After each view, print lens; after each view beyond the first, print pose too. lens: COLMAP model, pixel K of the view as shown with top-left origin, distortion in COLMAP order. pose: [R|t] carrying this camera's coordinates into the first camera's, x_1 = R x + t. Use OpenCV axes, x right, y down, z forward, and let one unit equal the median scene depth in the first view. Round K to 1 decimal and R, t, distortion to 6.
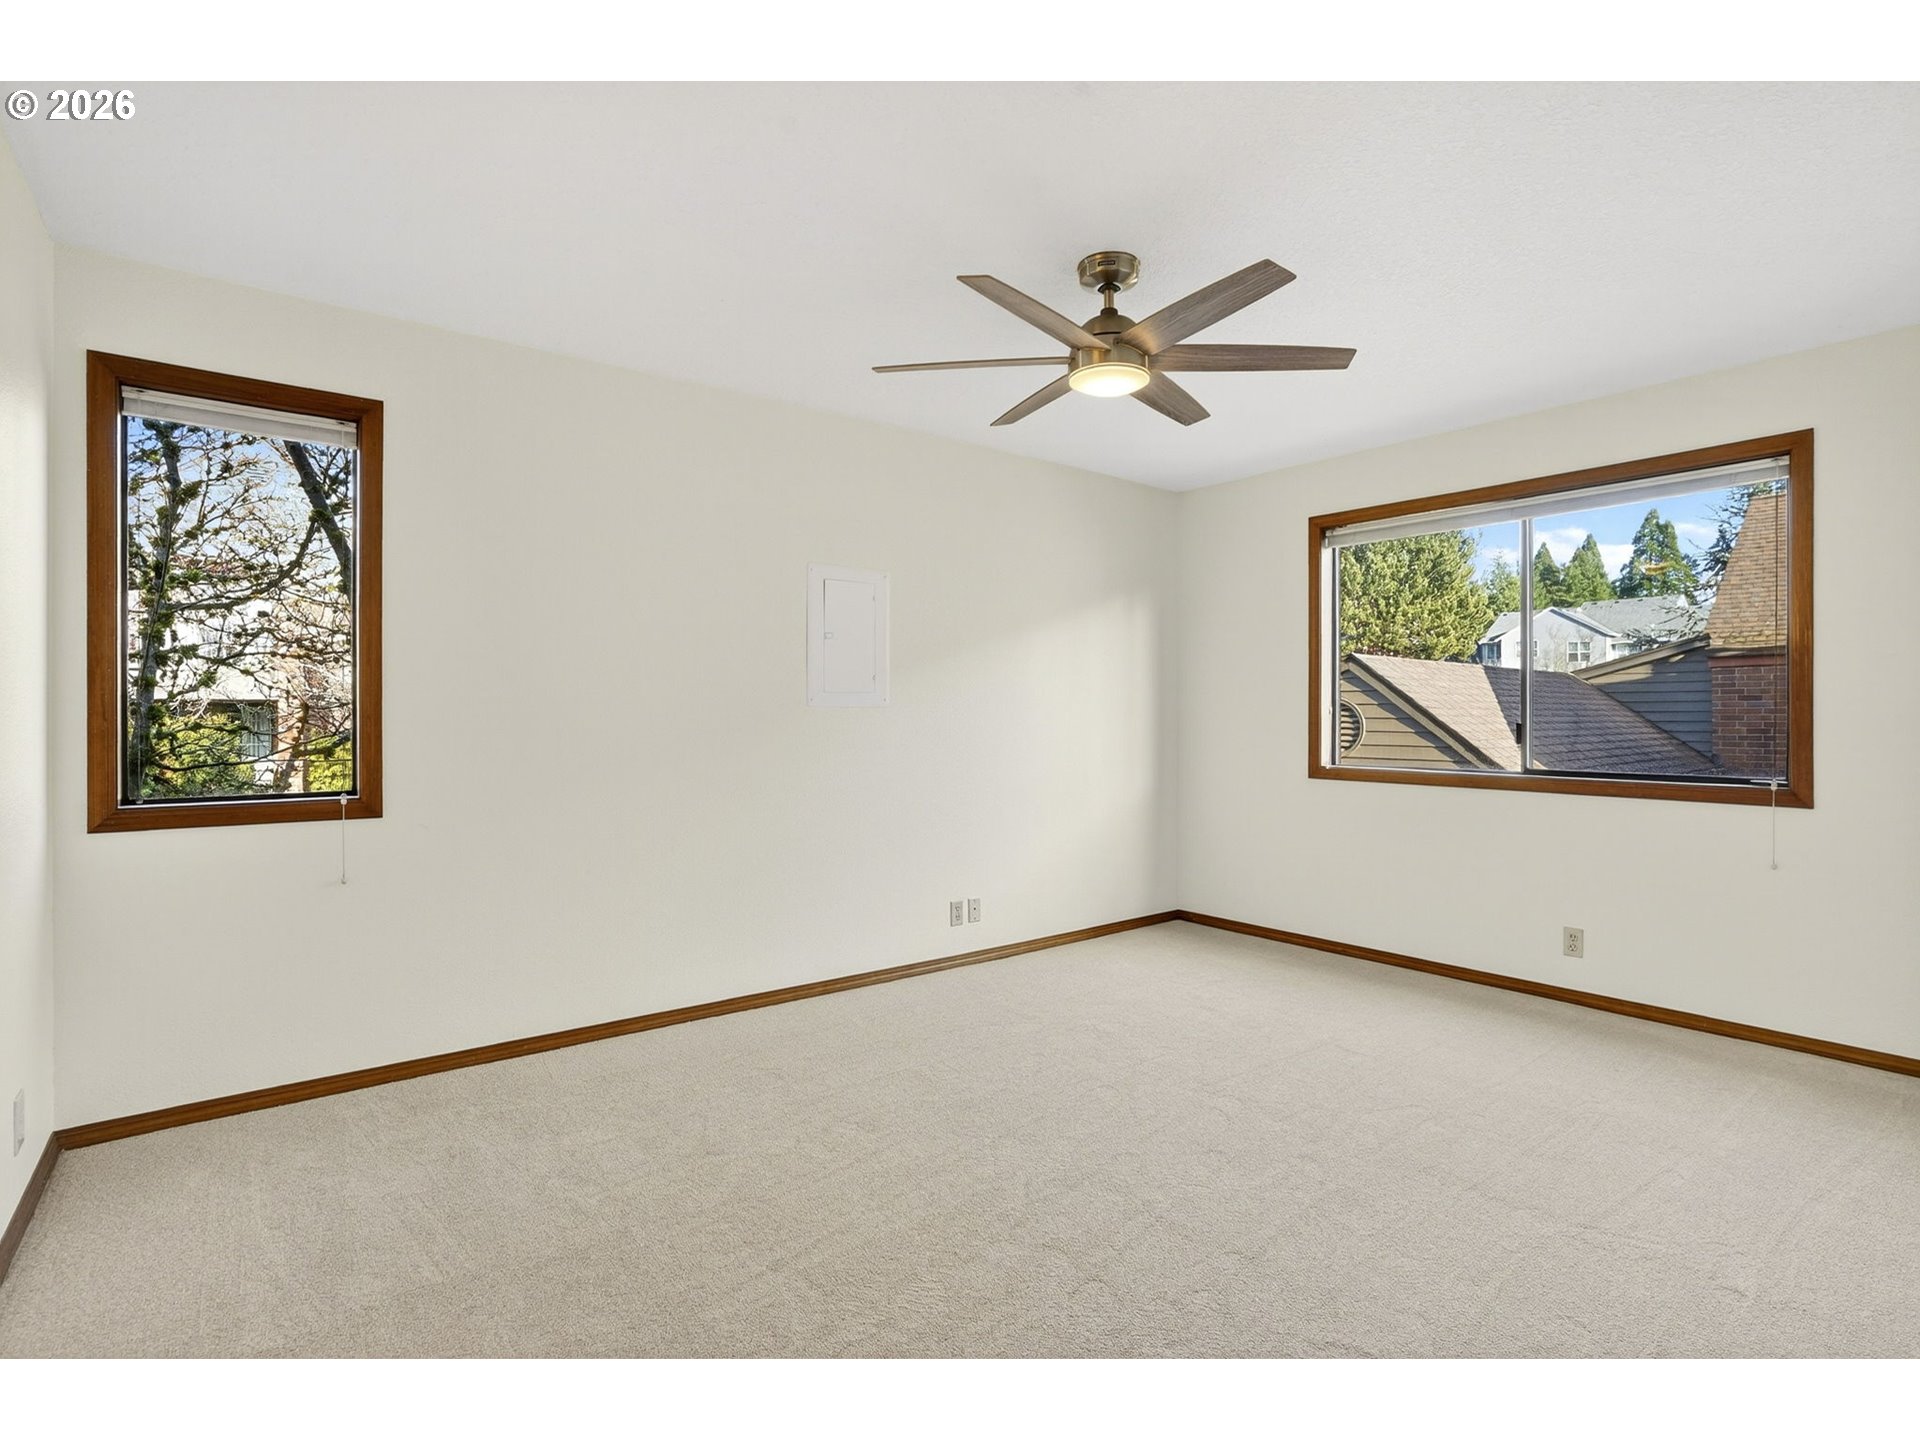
lens RADIAL K [[911.9, 0, 968.0], [0, 911.9, 723.0], [0, 0, 1]] dist [-0.010963, -0.000339]
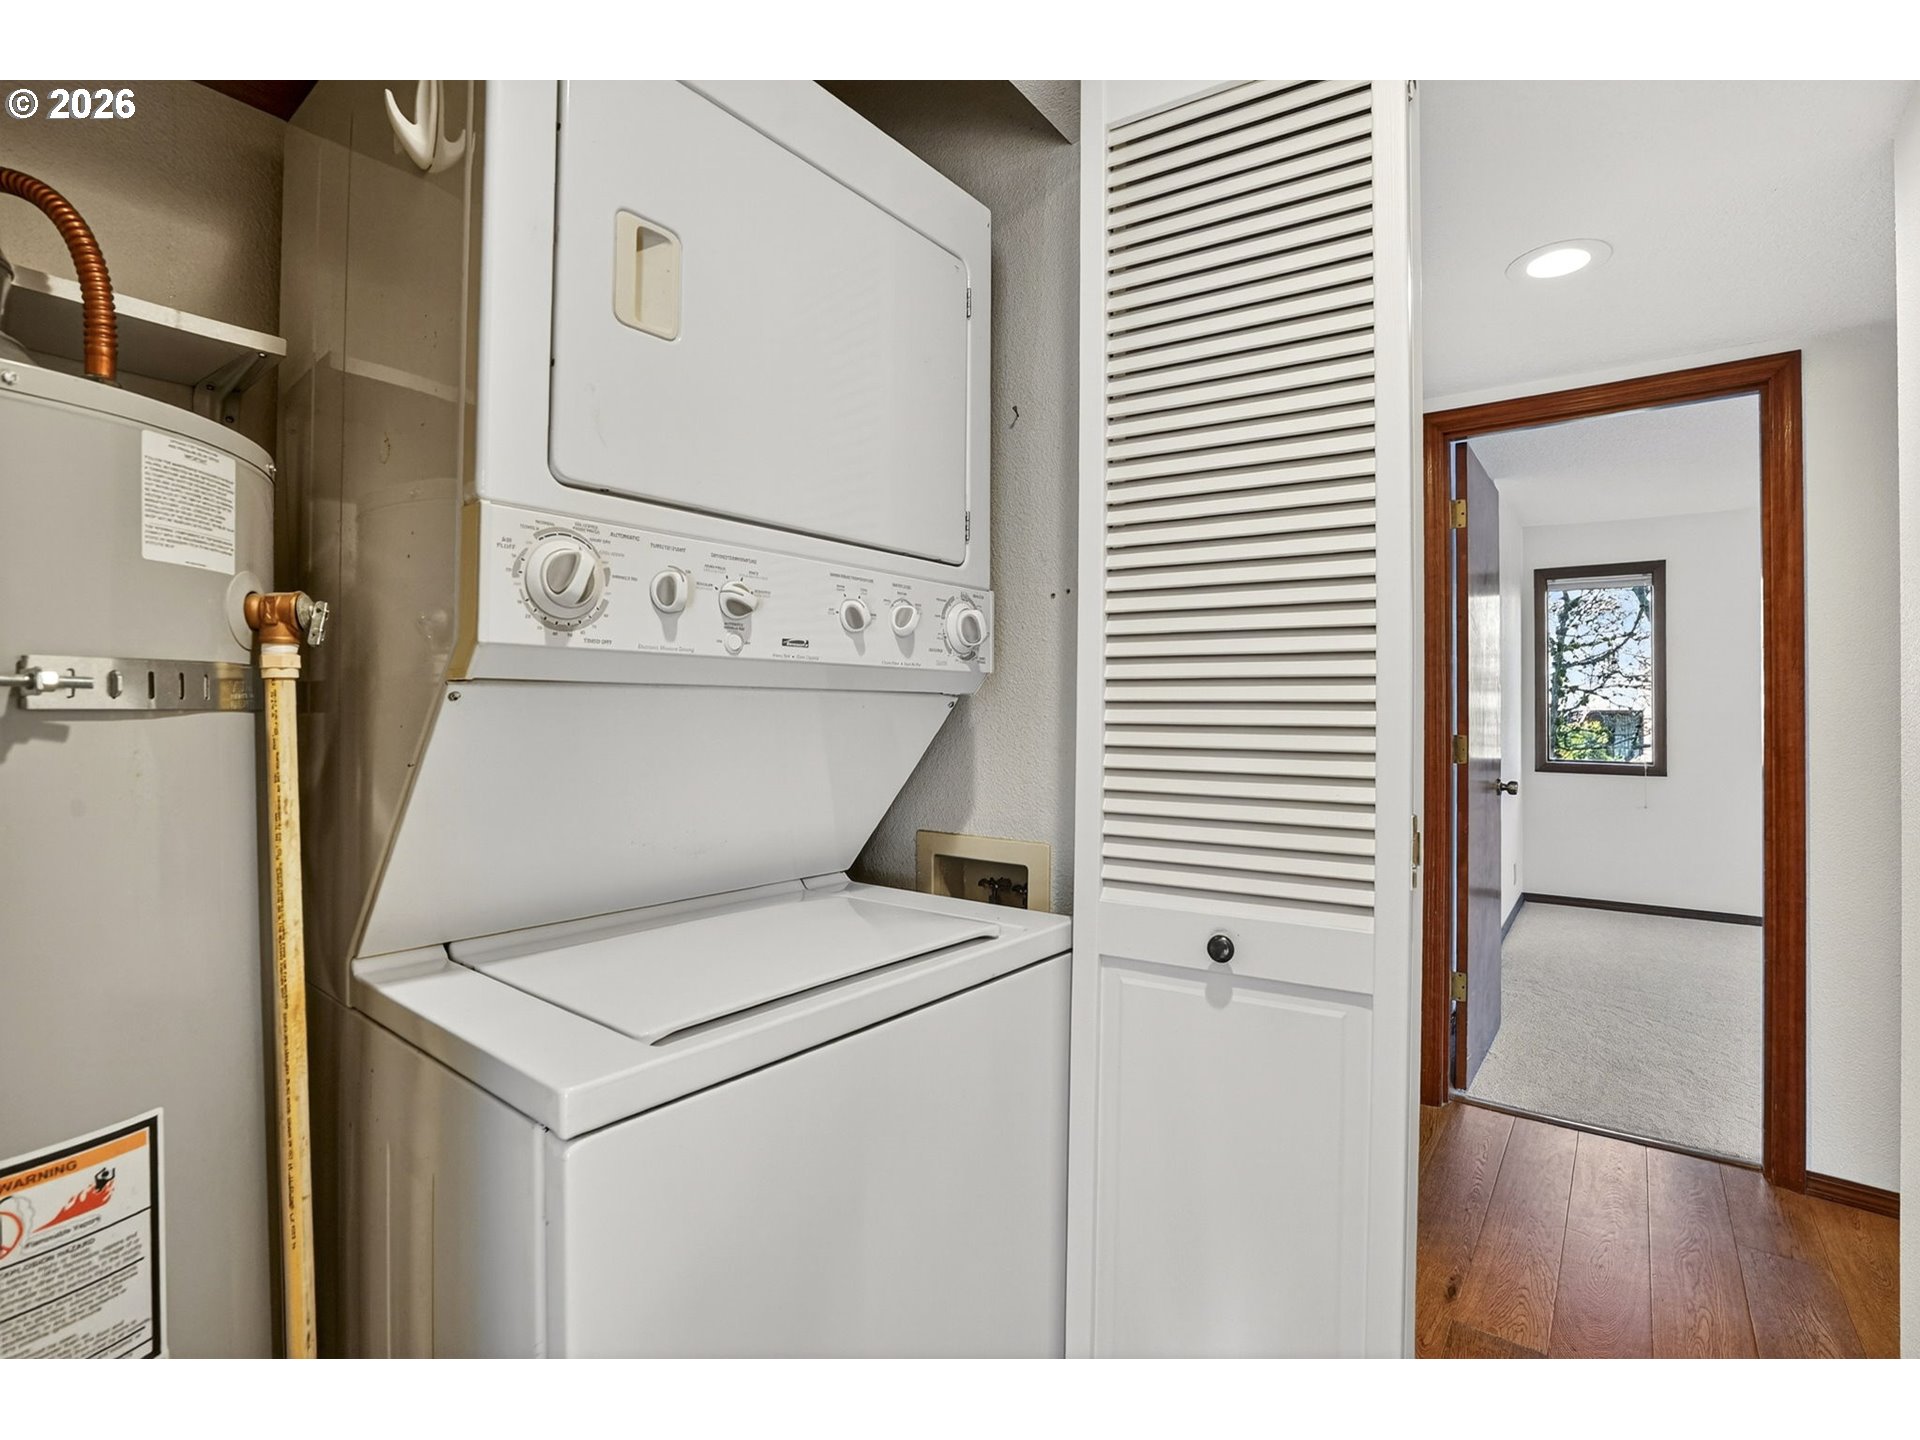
lens RADIAL K [[911.9, 0, 968.0], [0, 911.9, 723.0], [0, 0, 1]] dist [-0.010963, -0.000339]
pose [[0.267245, -0.003706, -0.963622, 0.586246], [-0.002123, 0.999988, -0.004435, 0.002758], [0.963626, 0.003231, 0.267234, -0.680122]]
